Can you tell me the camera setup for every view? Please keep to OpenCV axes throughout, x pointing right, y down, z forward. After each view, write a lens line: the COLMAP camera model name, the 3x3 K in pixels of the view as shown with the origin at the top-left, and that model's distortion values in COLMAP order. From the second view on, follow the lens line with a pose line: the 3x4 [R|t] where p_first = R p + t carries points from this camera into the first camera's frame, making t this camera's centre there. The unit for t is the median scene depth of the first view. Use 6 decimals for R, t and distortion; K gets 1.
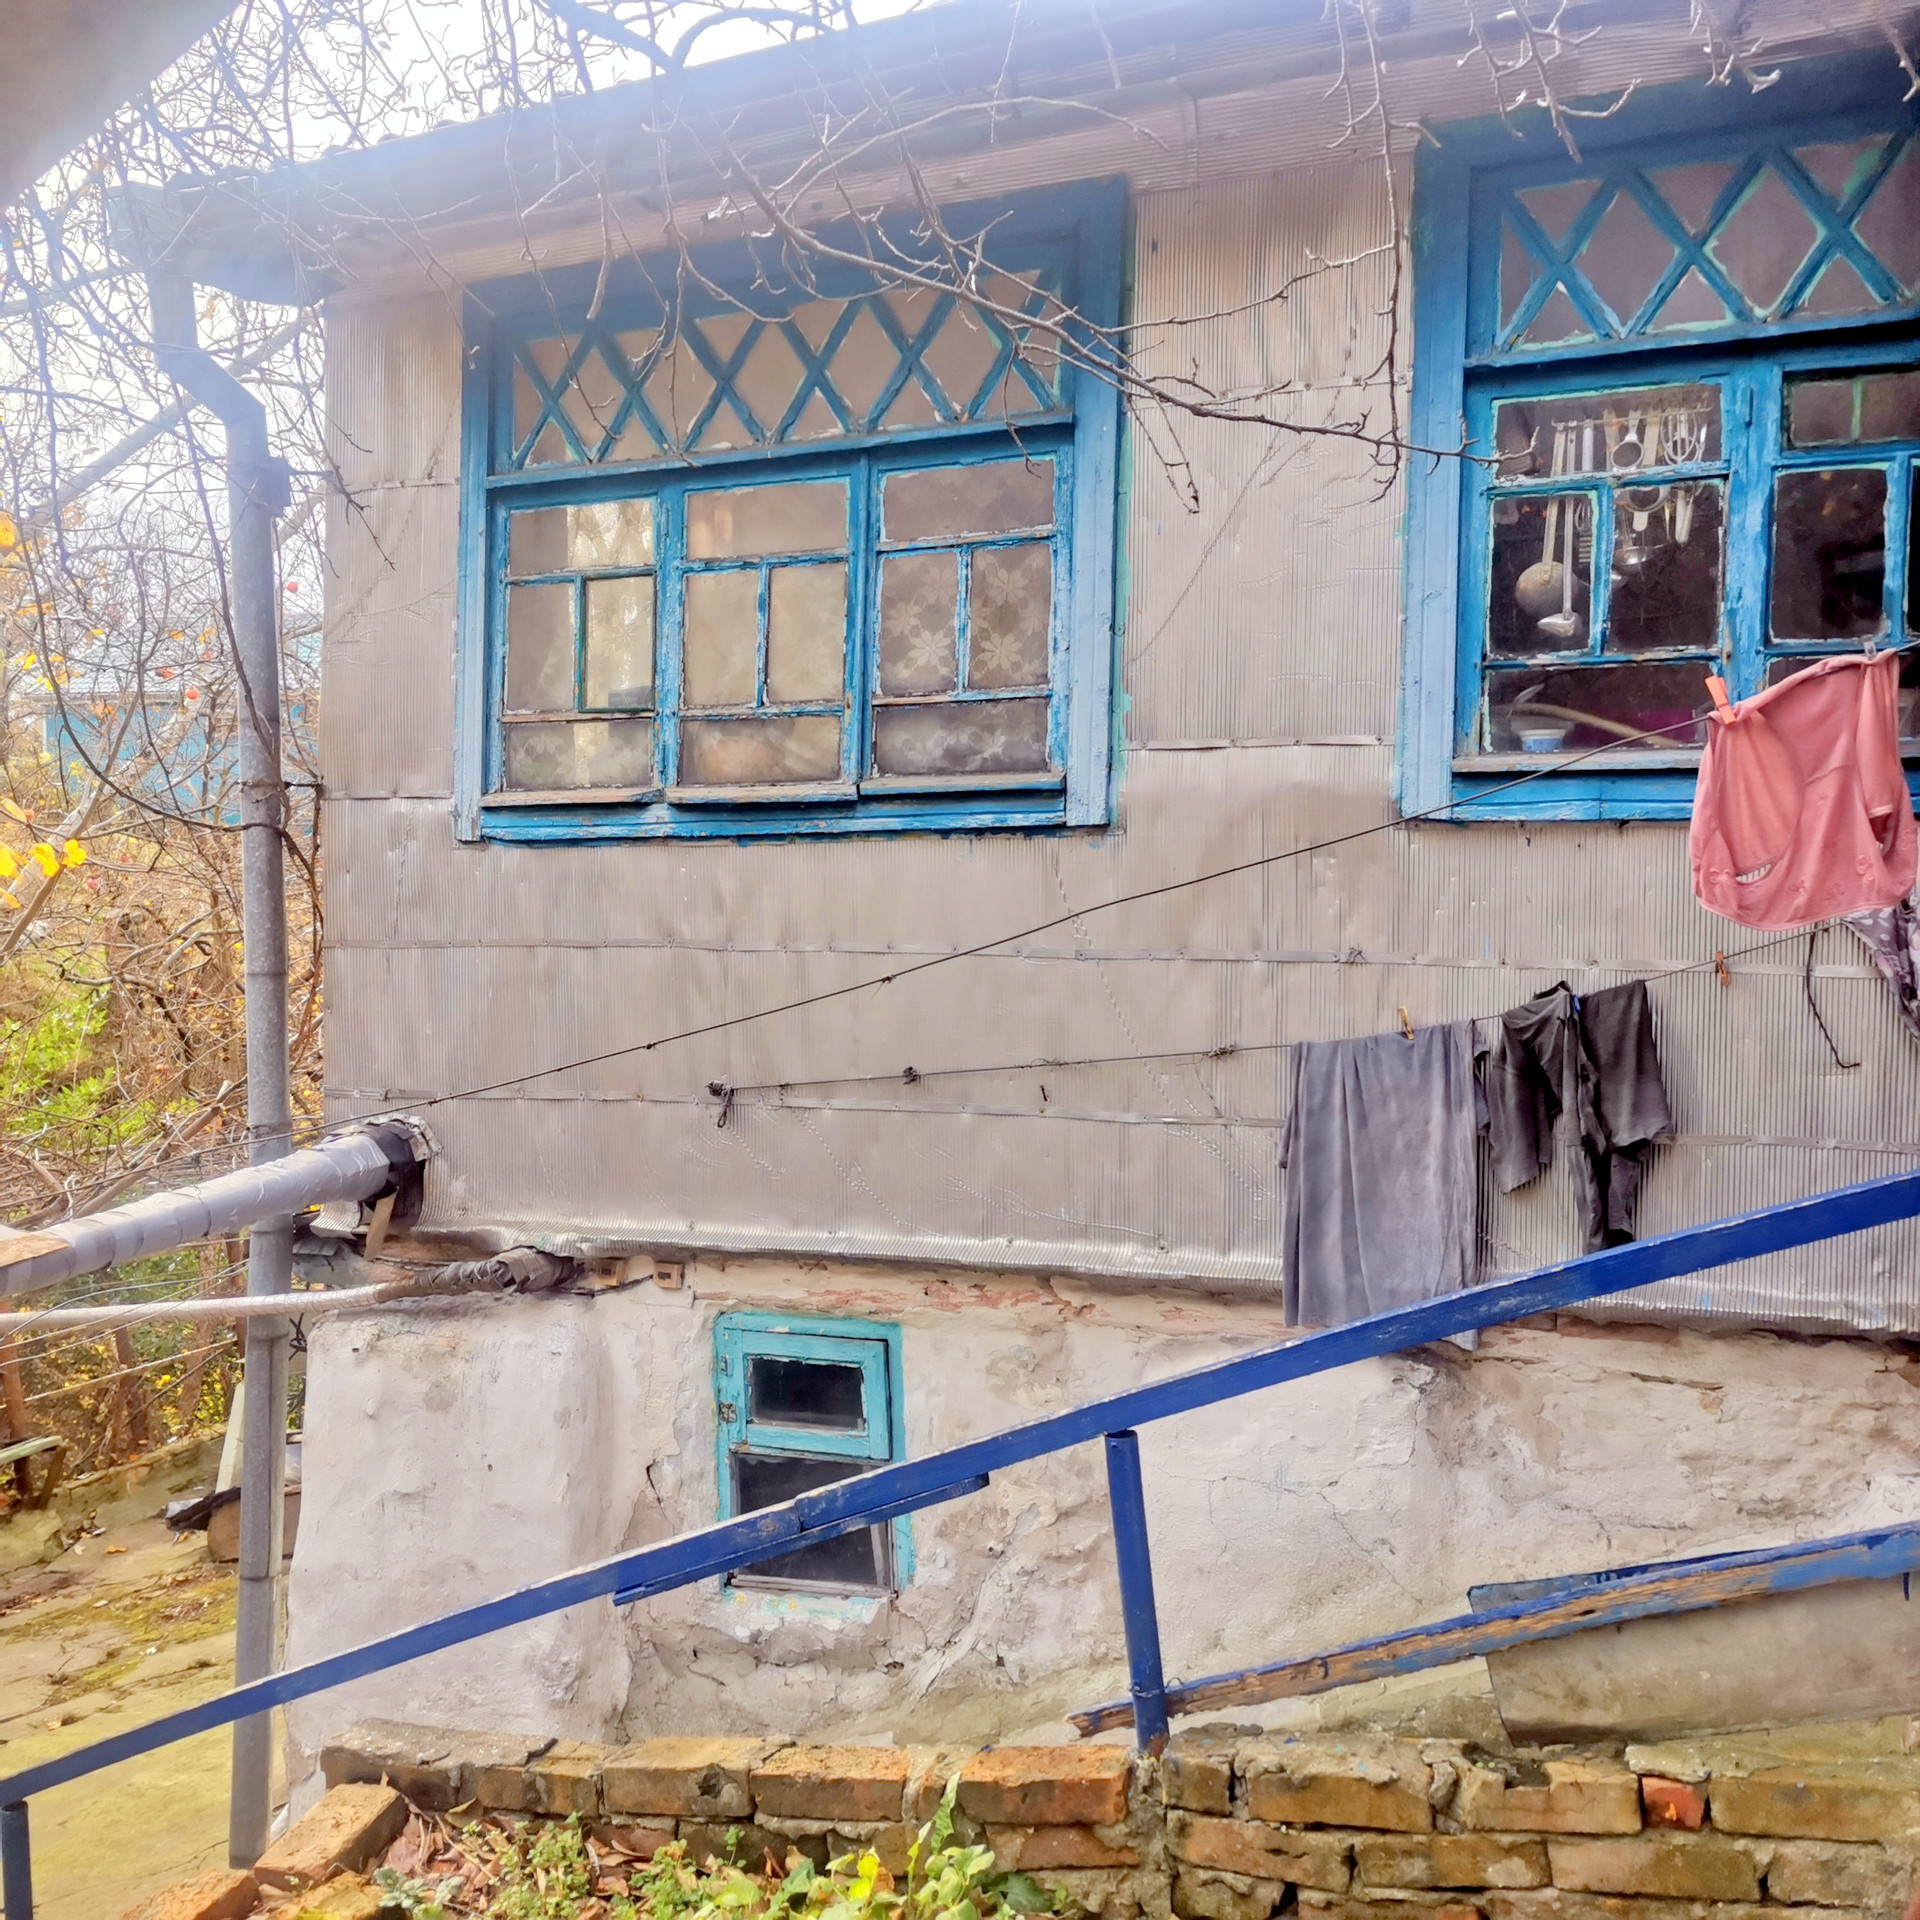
lens RADIAL K [[1872.0, 0, 940.2], [0, 1872.0, 959.9], [0, 0, 1]] dist [0.073486, -0.085933]
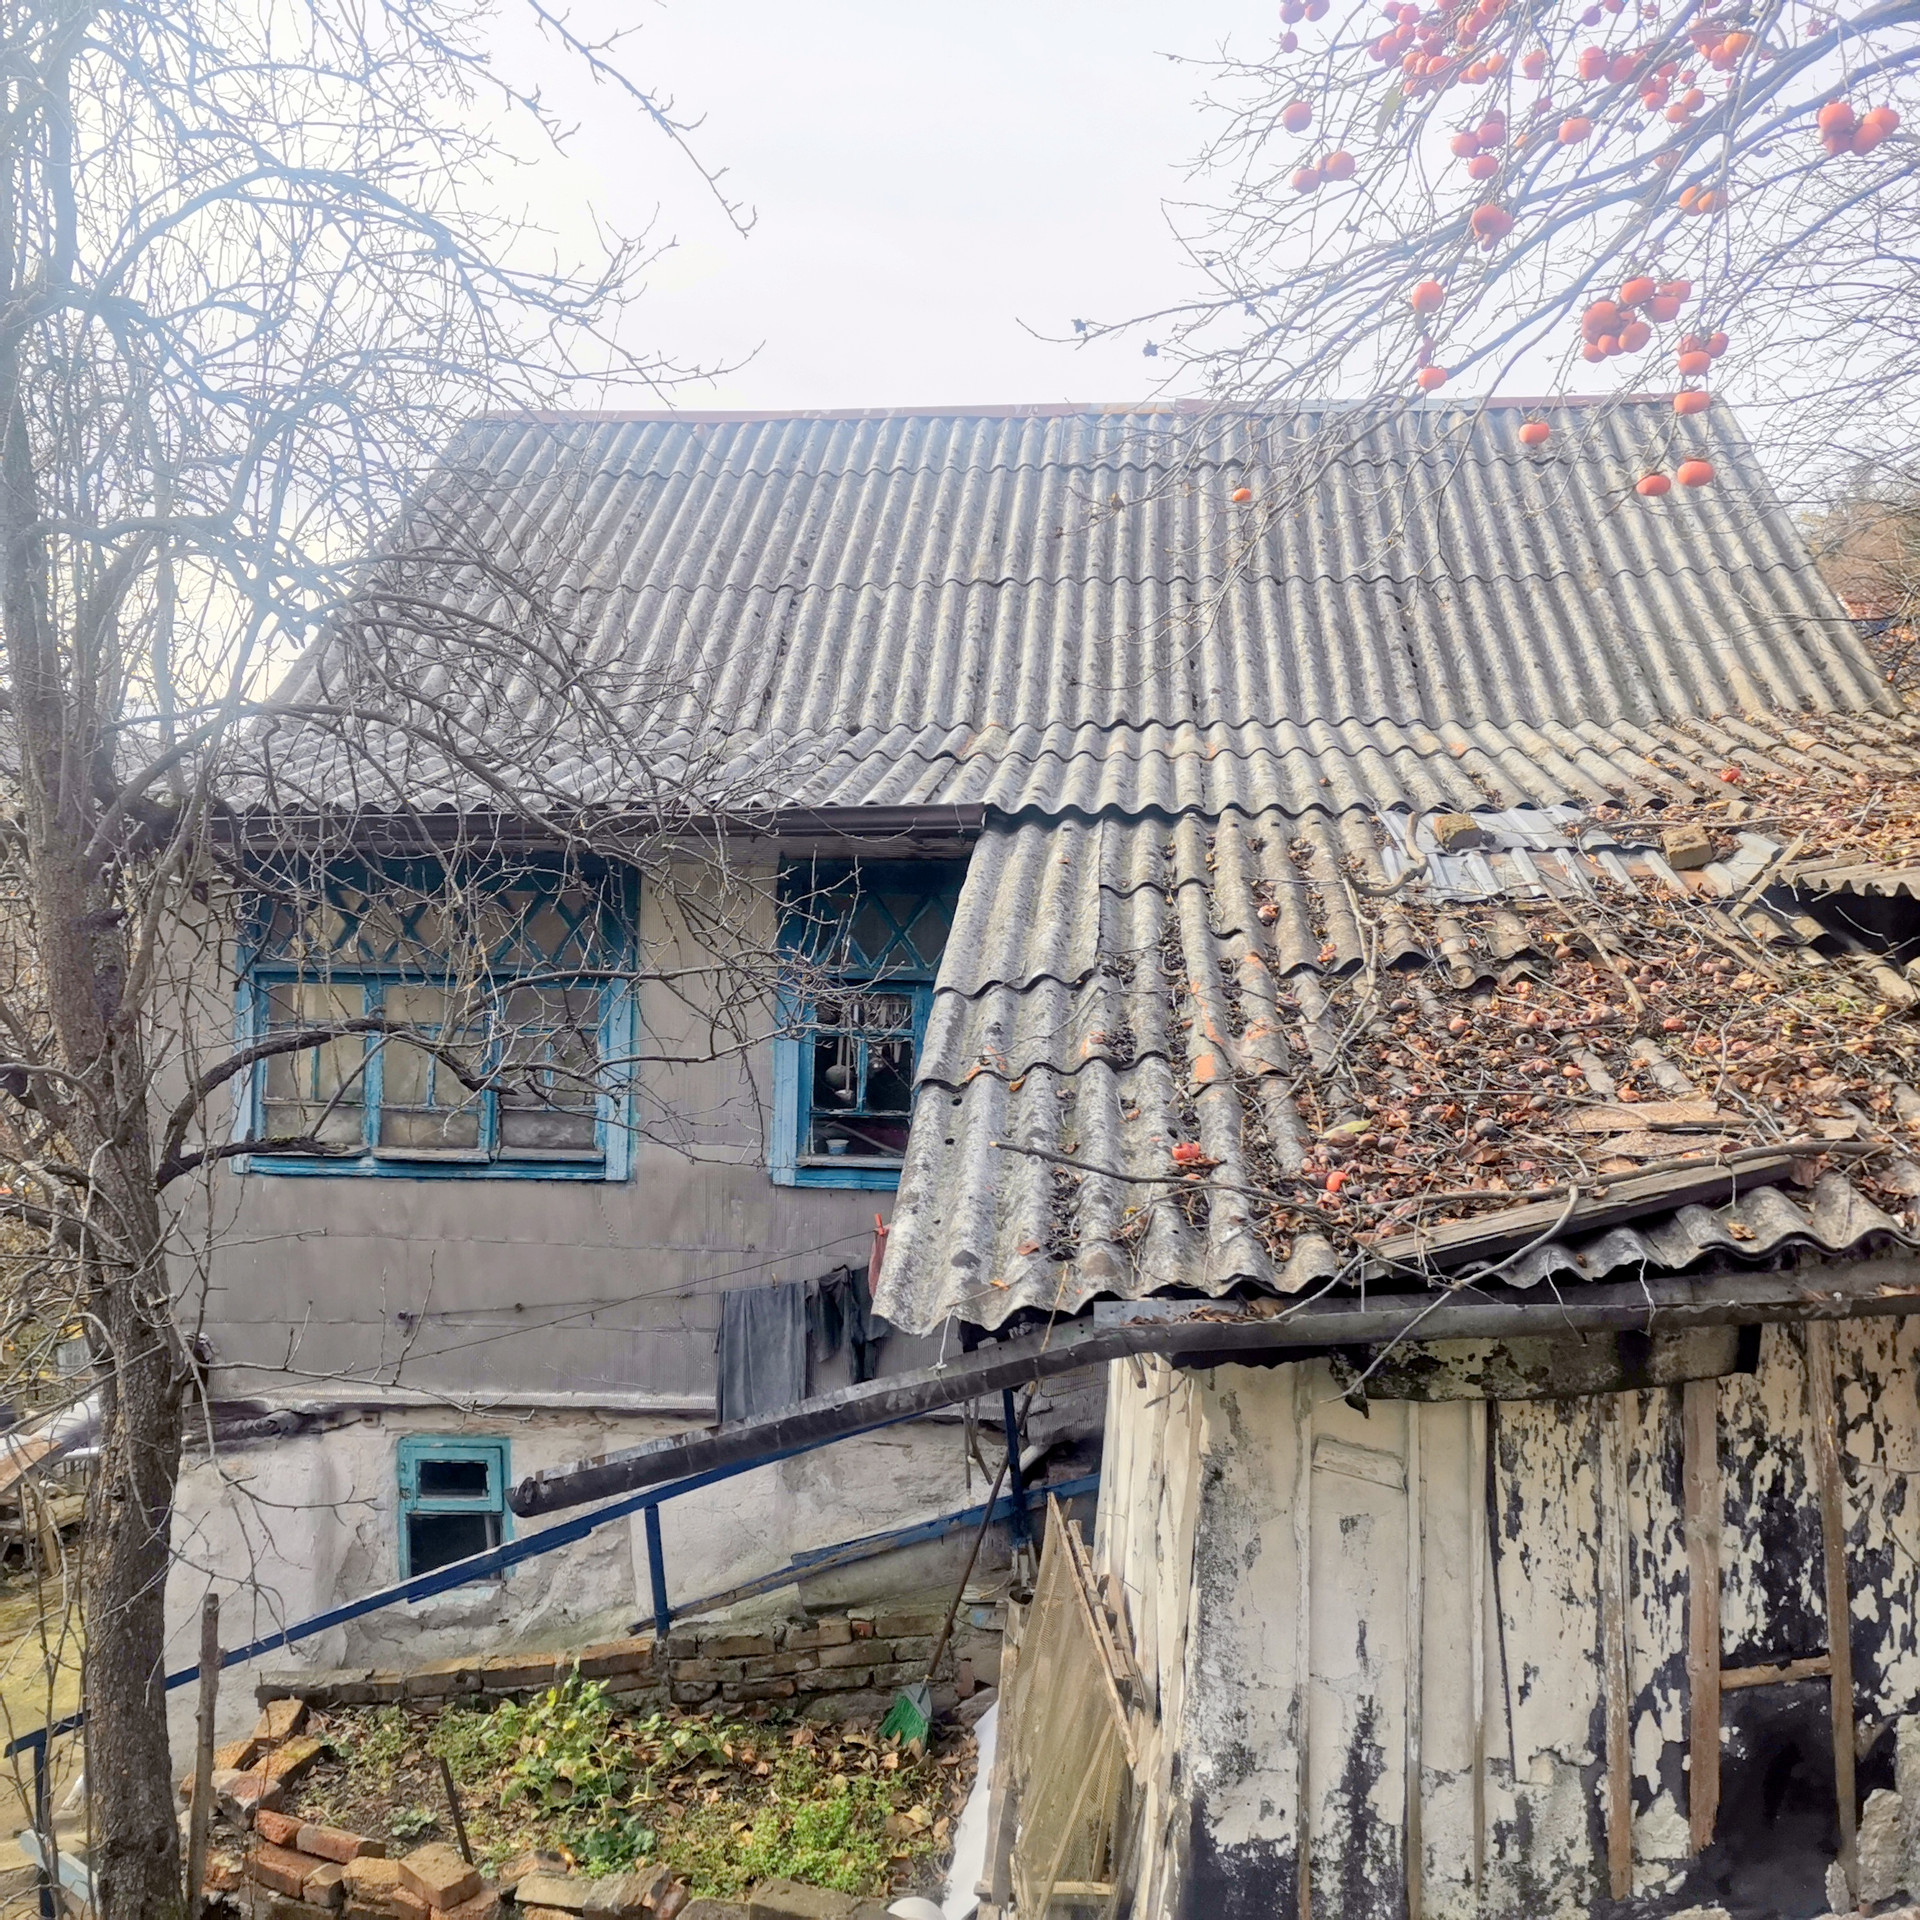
lens RADIAL K [[1872.0, 0, 940.2], [0, 1872.0, 959.9], [0, 0, 1]] dist [0.073486, -0.085933]
pose [[0.951737, -0.004123, 0.306886, -0.210034], [-0.004143, 0.999646, 0.026277, -0.371356], [-0.306886, -0.026280, 0.951383, -1.004573]]
